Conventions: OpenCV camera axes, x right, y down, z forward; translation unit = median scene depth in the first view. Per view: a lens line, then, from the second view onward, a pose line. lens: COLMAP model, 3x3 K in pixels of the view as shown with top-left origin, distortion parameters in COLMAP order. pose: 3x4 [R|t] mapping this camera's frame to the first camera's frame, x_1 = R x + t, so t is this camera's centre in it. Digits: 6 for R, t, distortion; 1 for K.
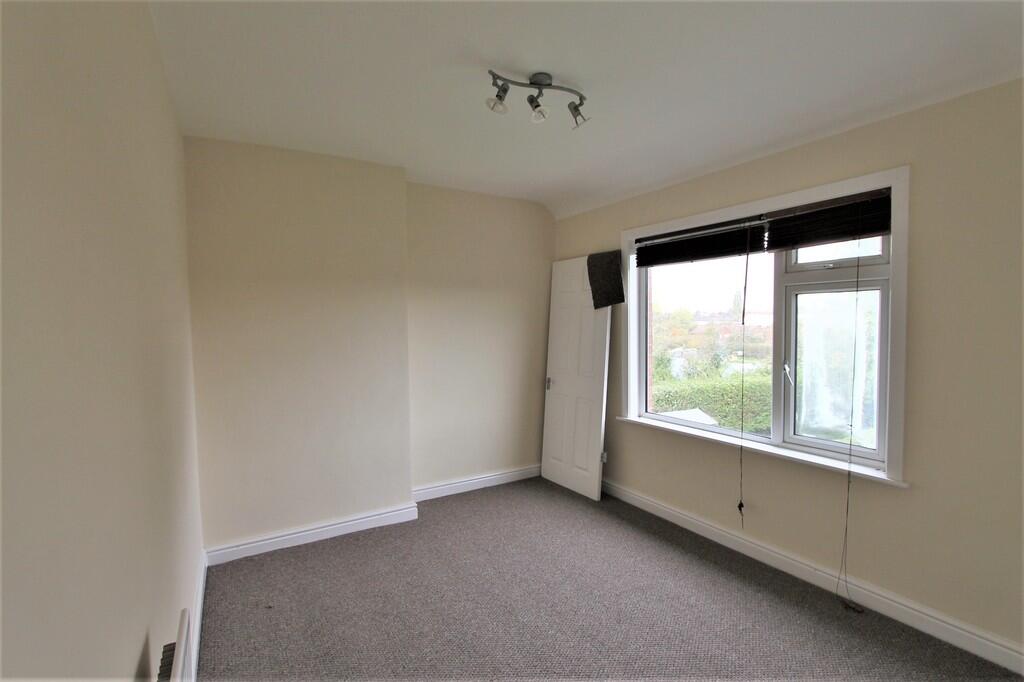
lens RADIAL K [[474.5, 0, 519.5], [0, 474.5, 342.9], [0, 0, 1]] dist [-0.004865, -0.000731]
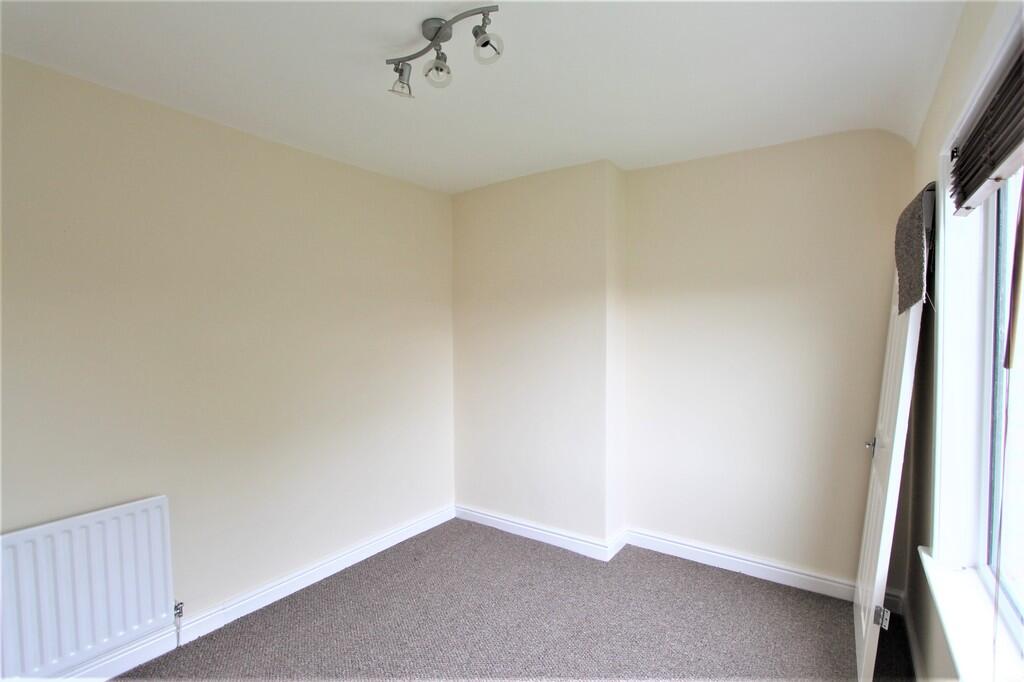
lens RADIAL K [[474.5, 0, 515.4], [0, 474.5, 334.7], [0, 0, 1]] dist [-0.004865, -0.000731]
pose [[0.408100, 0.014671, -0.912819, 0.525548], [-0.040941, 0.999159, -0.002246, -0.031862], [0.912019, 0.038288, 0.408357, 0.519539]]
